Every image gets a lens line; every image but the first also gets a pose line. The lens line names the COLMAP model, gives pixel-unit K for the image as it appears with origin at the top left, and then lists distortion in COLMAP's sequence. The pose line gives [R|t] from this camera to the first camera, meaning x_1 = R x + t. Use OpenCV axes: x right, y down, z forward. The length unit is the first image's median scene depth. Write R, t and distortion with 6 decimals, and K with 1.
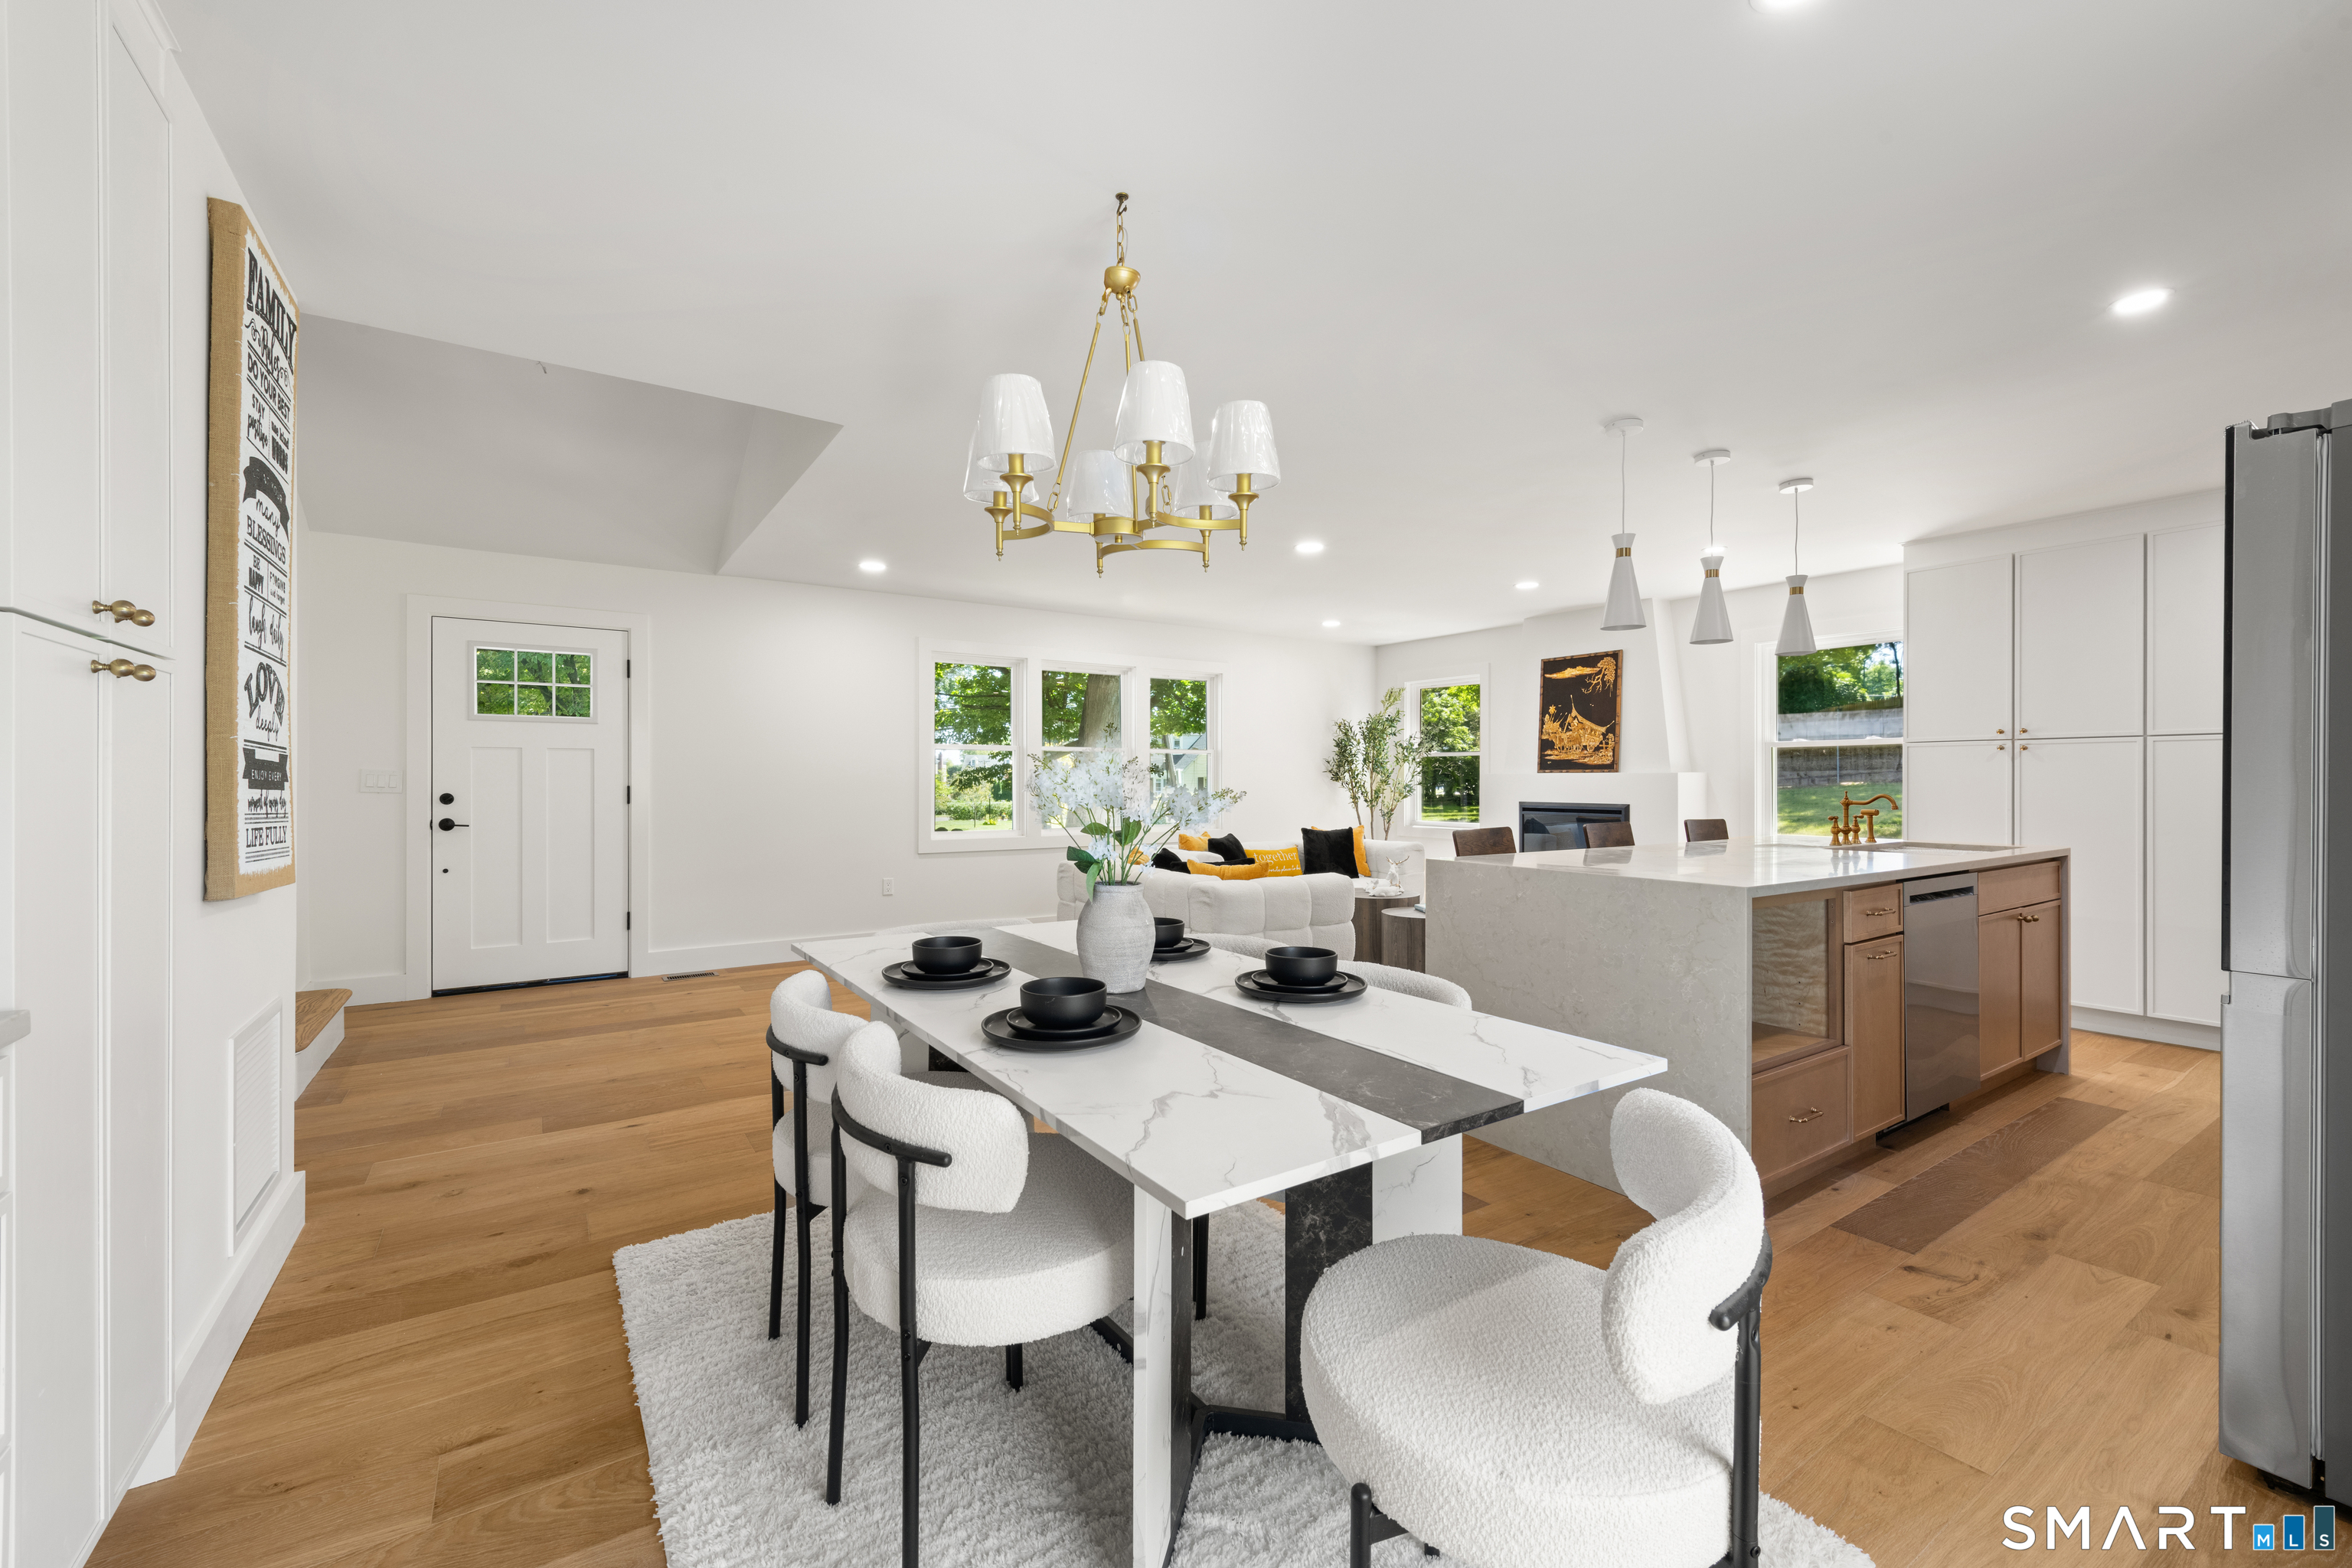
lens RADIAL K [[926.2, 0, 1188.6], [0, 926.2, 785.9], [0, 0, 1]] dist [0.000210, -0.000859]
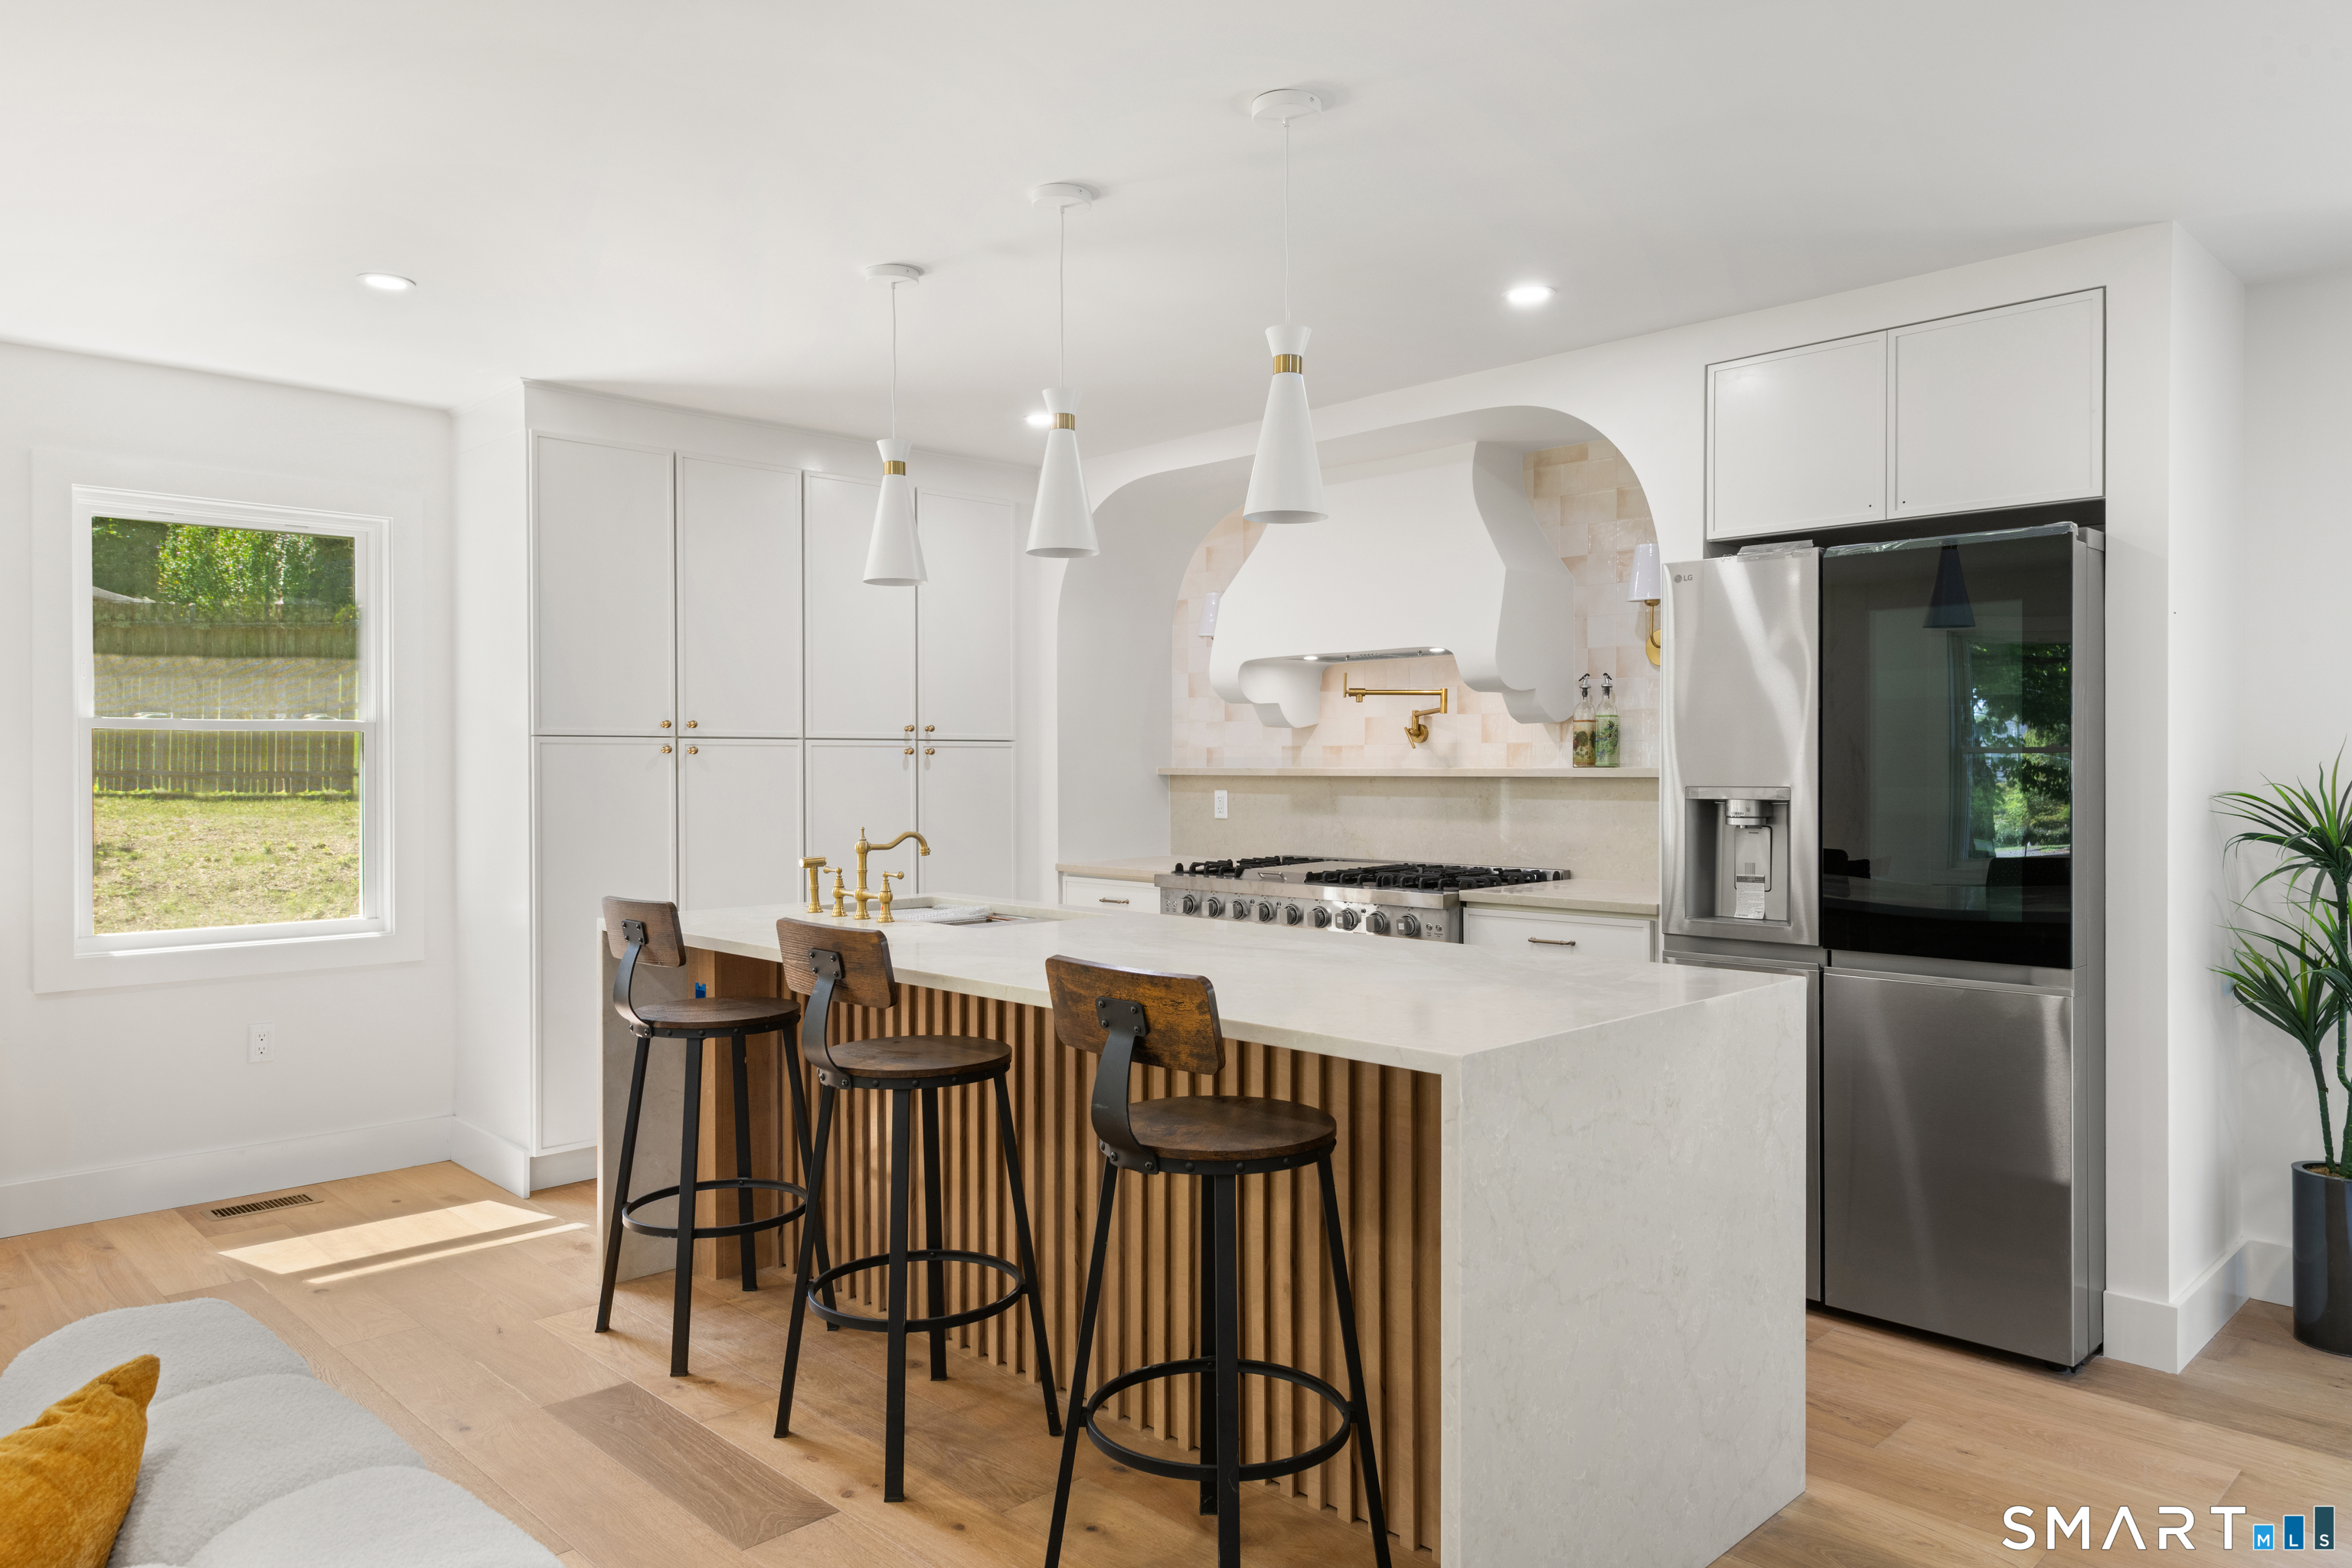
lens RADIAL K [[1562.4, 0, 1181.0], [0, 1562.4, 764.5], [0, 0, 1]] dist [0.030279, -0.009820]
pose [[-0.203322, -0.000061, 0.979112, -0.174239], [0.007330, 0.999972, 0.001584, -0.019259], [-0.979084, 0.007499, -0.203316, 0.570702]]
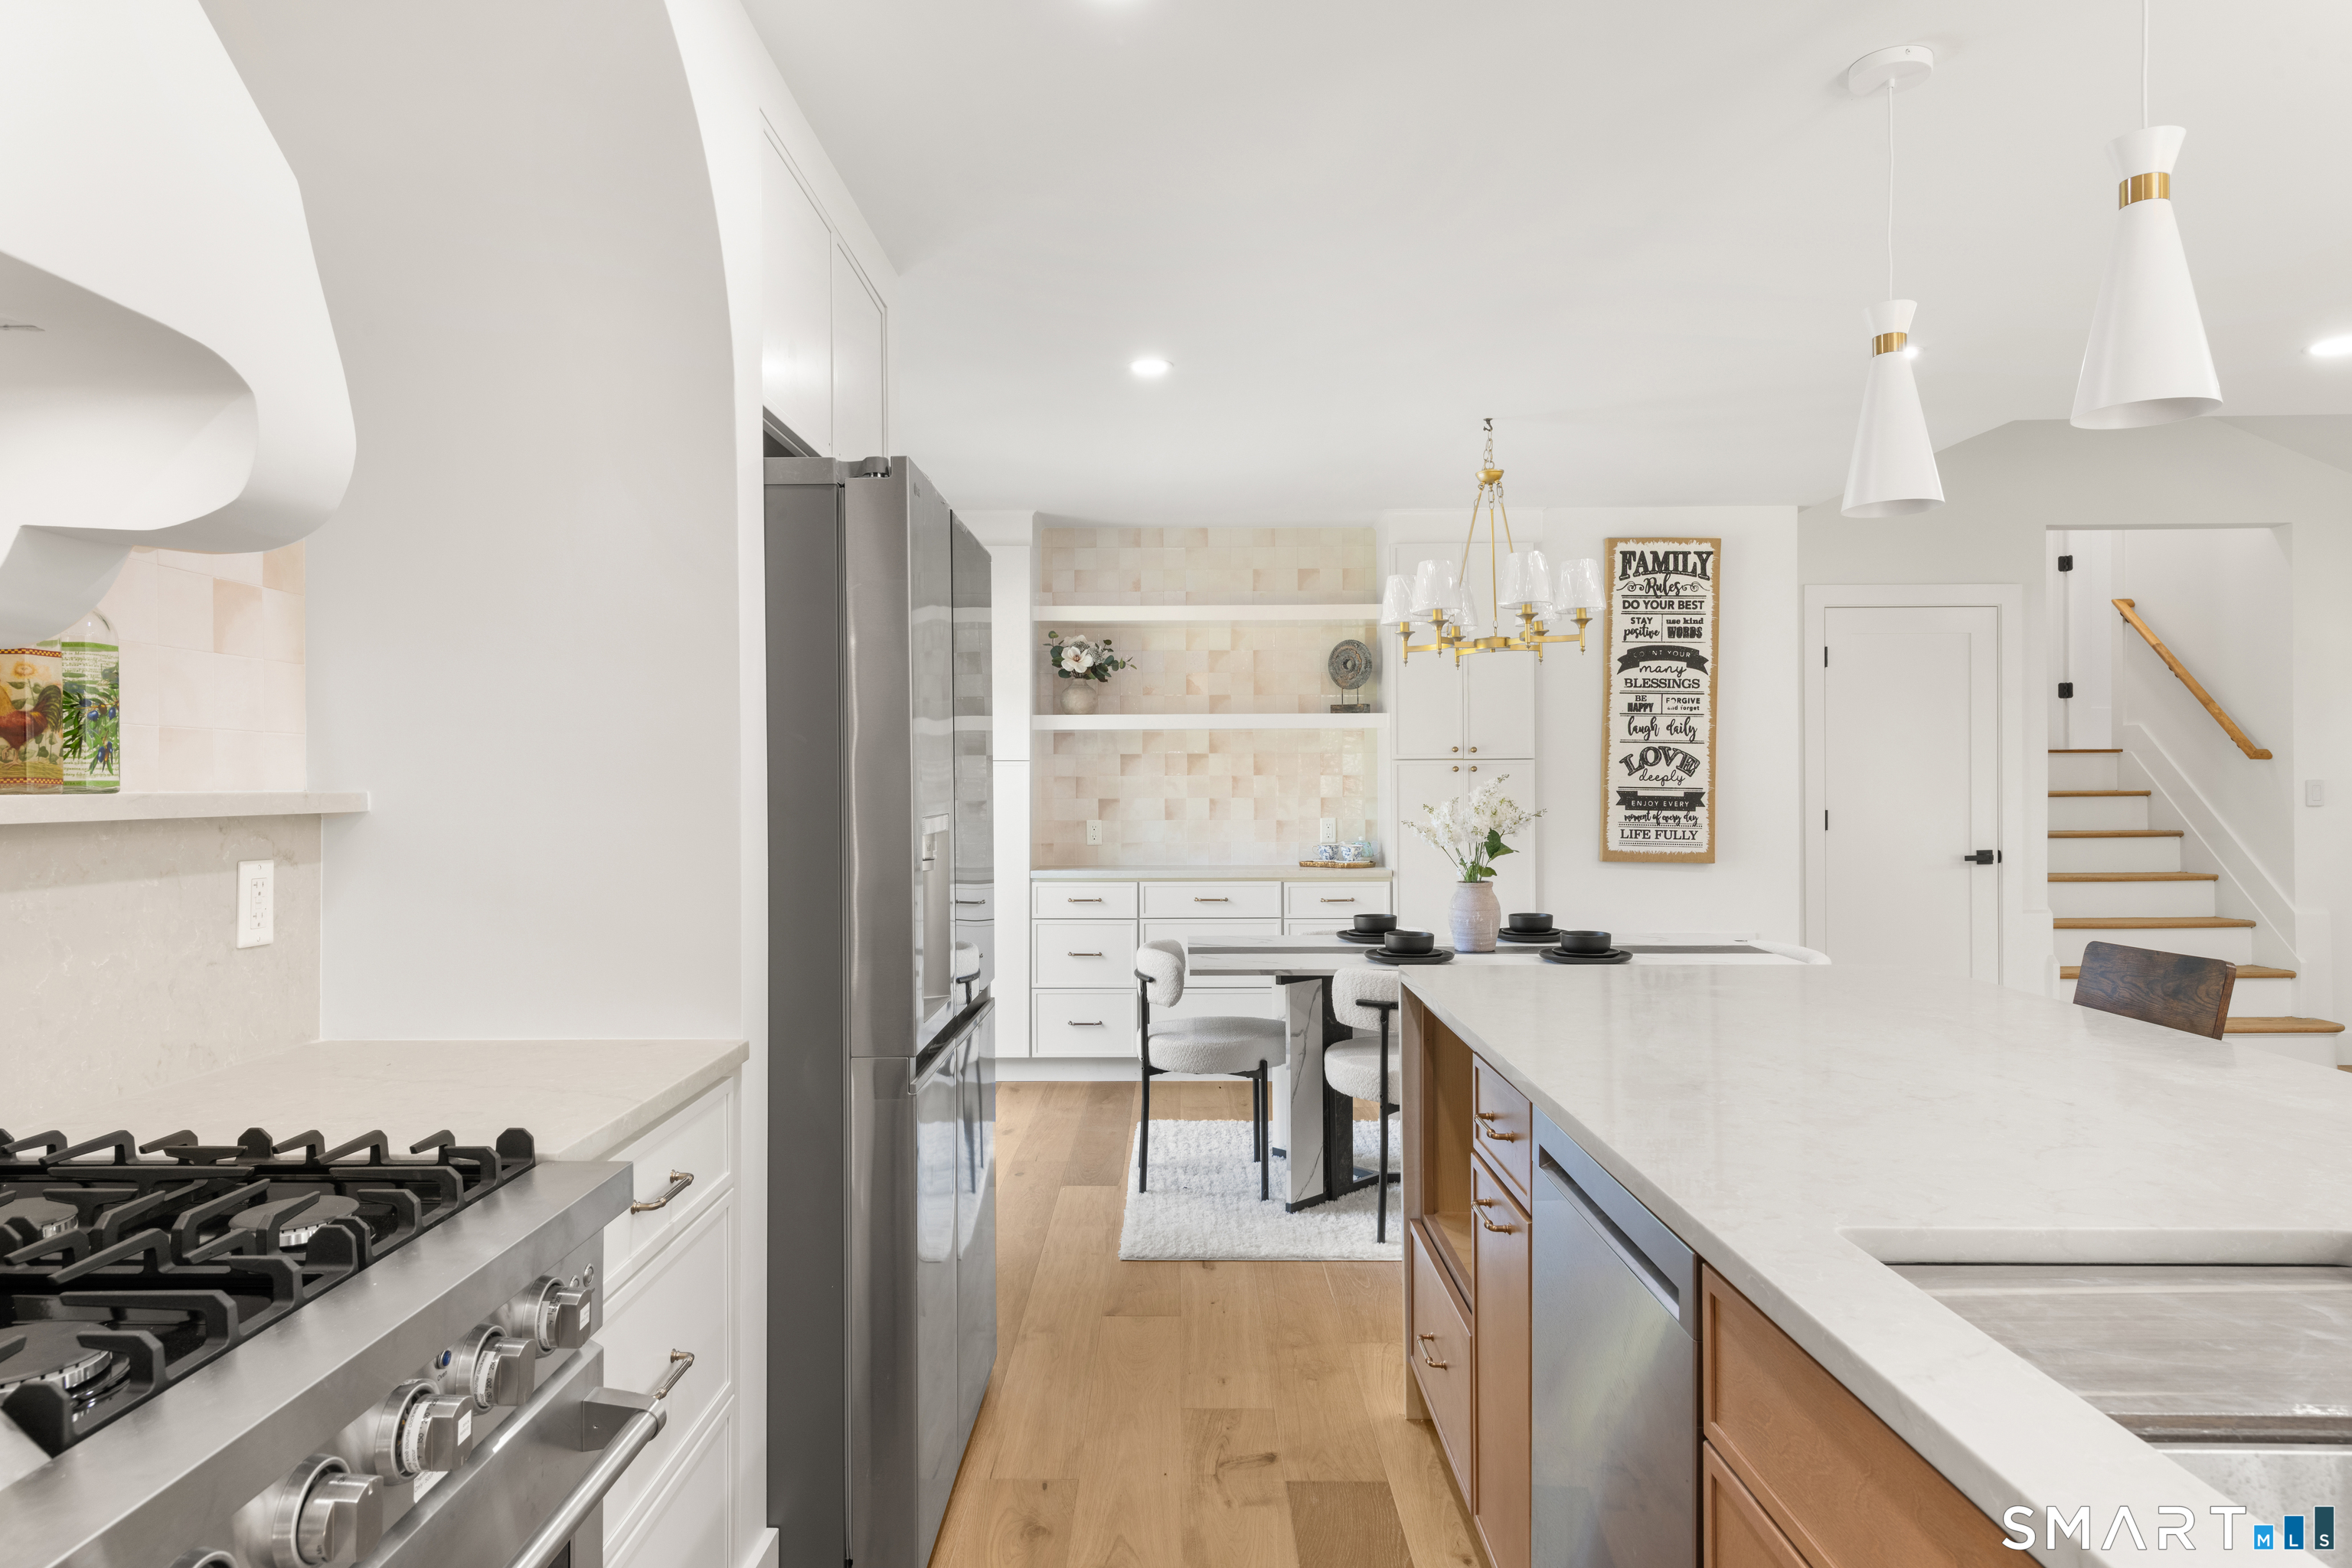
lens RADIAL K [[1414.8, 0, 1177.3], [0, 1414.8, 783.5], [0, 0, 1]] dist [0.029473, -0.014008]
pose [[-0.542050, 0.000833, -0.840346, 0.585392], [-0.000542, 0.999999, 0.001341, -0.017224], [0.840346, 0.001183, -0.542049, 0.505978]]
